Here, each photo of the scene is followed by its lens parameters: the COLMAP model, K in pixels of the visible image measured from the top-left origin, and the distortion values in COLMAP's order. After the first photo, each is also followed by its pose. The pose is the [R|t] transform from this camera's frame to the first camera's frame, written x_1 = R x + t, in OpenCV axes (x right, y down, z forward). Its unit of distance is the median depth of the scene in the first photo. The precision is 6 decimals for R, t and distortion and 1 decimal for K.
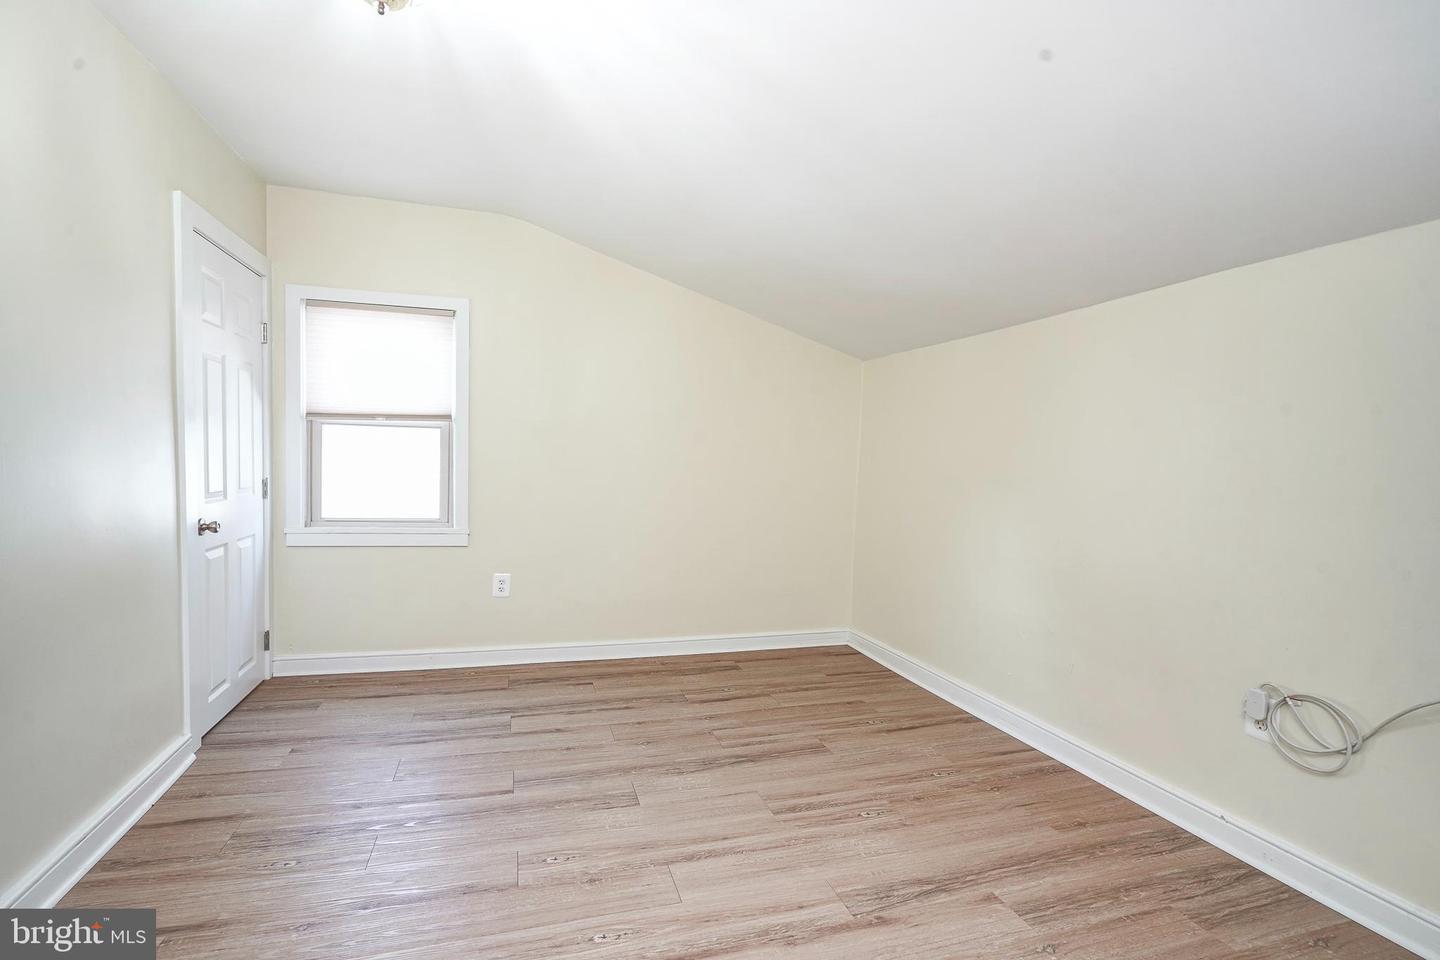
lens RADIAL K [[690.5, 0, 695.1], [0, 690.5, 477.2], [0, 0, 1]] dist [-0.003547, 0.000714]
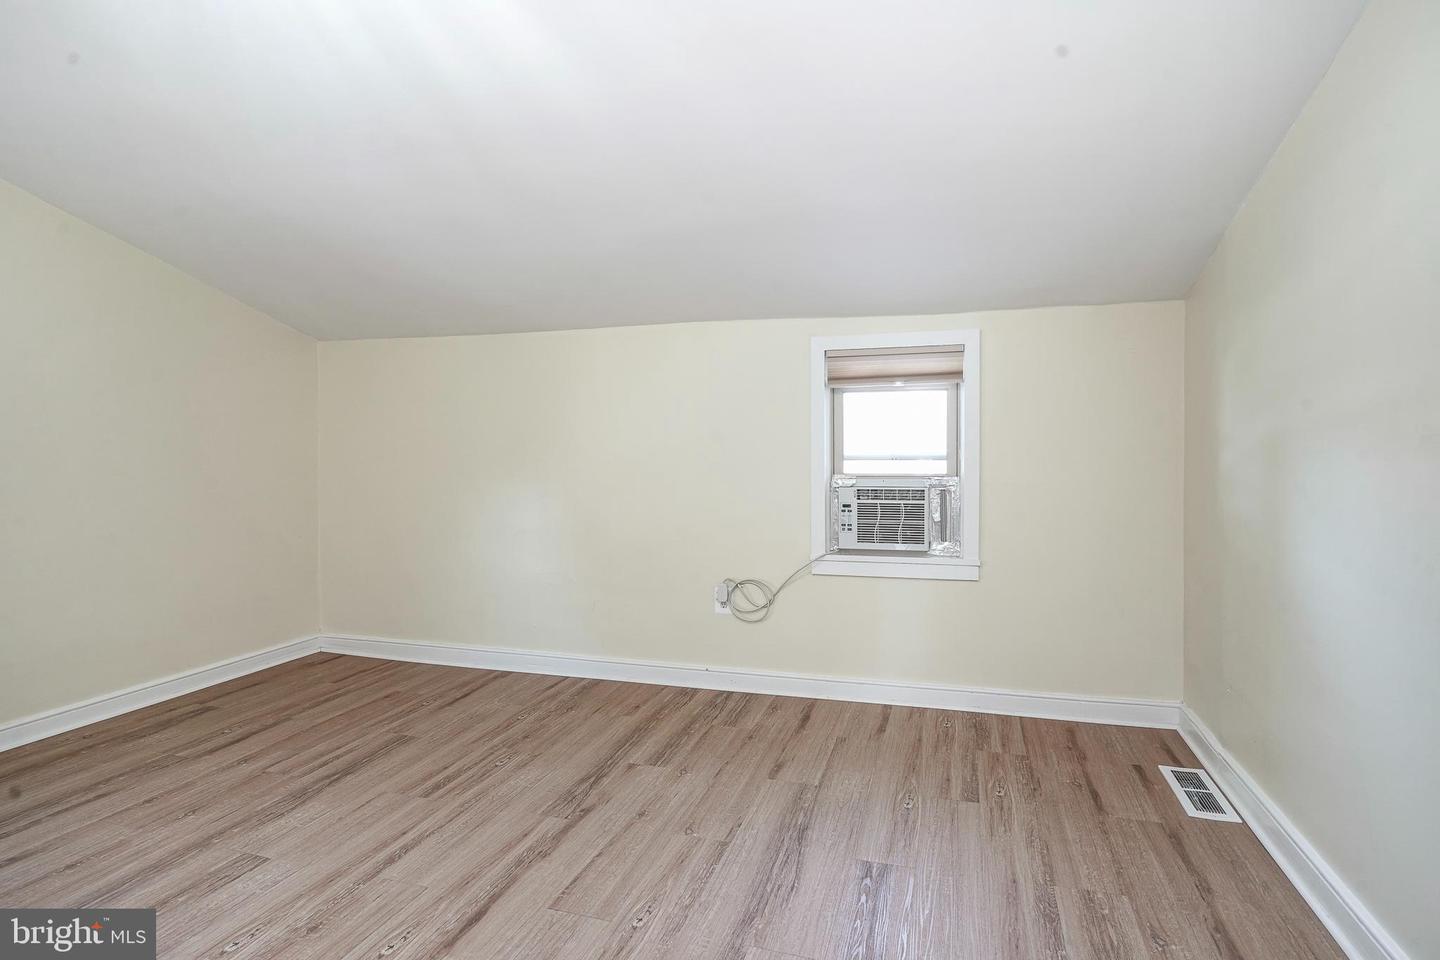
lens RADIAL K [[711.5, 0, 760.8], [0, 711.5, 465.6], [0, 0, 1]] dist [-0.002051, 0.001433]
pose [[0.533953, -0.039949, 0.844570, -0.495708], [0.035457, 0.999062, 0.024840, -0.008154], [-0.844771, 0.016682, 0.534869, 0.015908]]
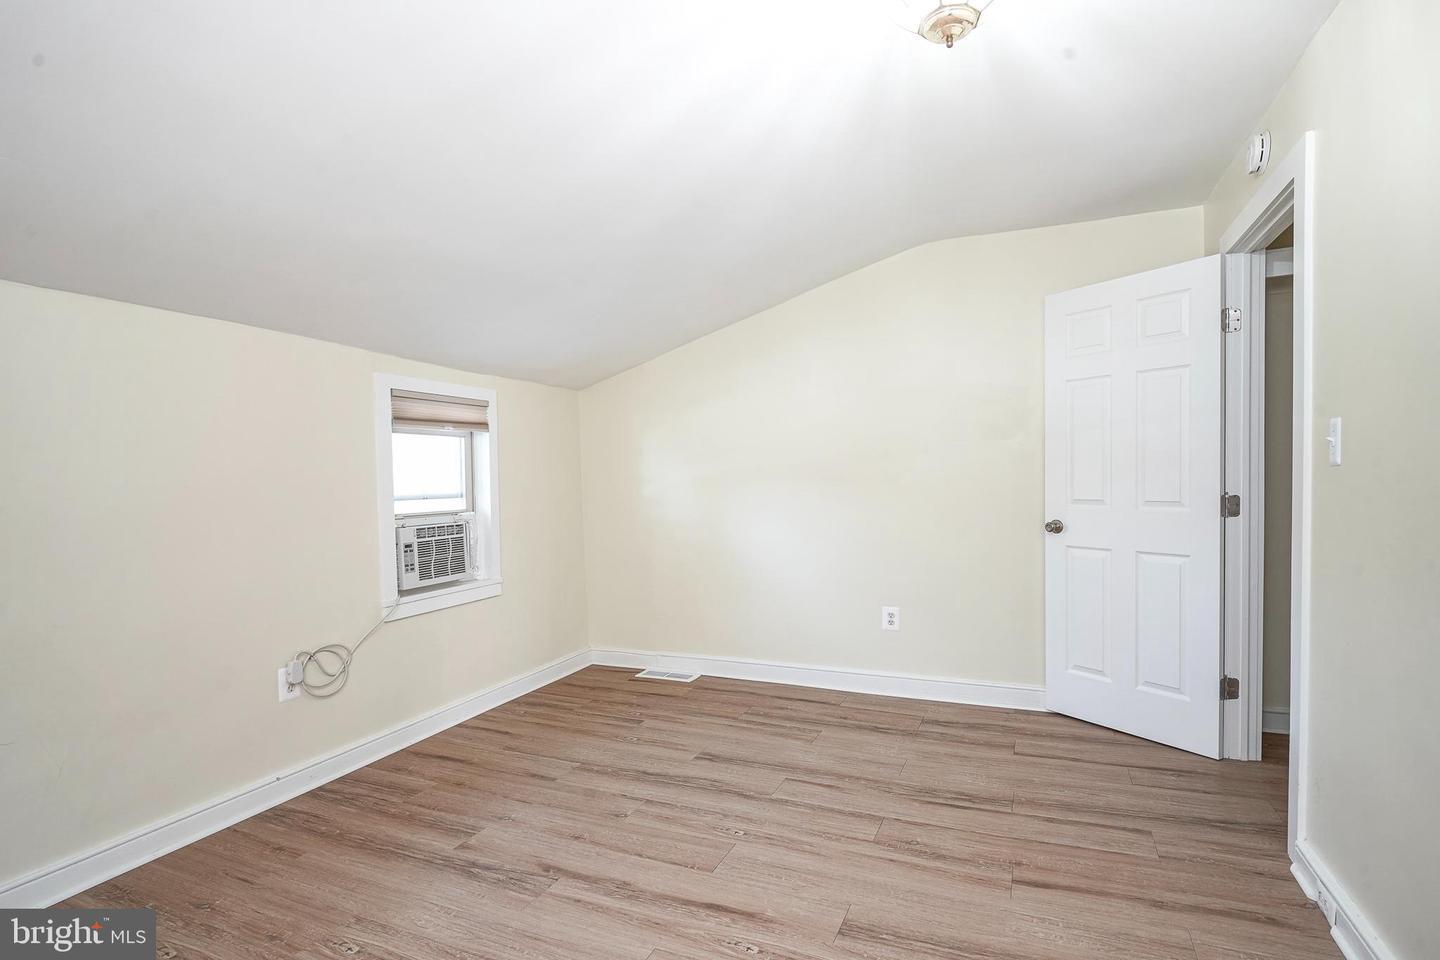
lens RADIAL K [[711.9, 0, 689.5], [0, 711.9, 483.5], [0, 0, 1]] dist [-0.003140, 0.000603]
pose [[-0.751435, -0.008169, 0.659757, -0.566667], [0.020743, 0.999137, 0.035996, -0.051939], [-0.659481, 0.040734, -0.750617, 1.359153]]
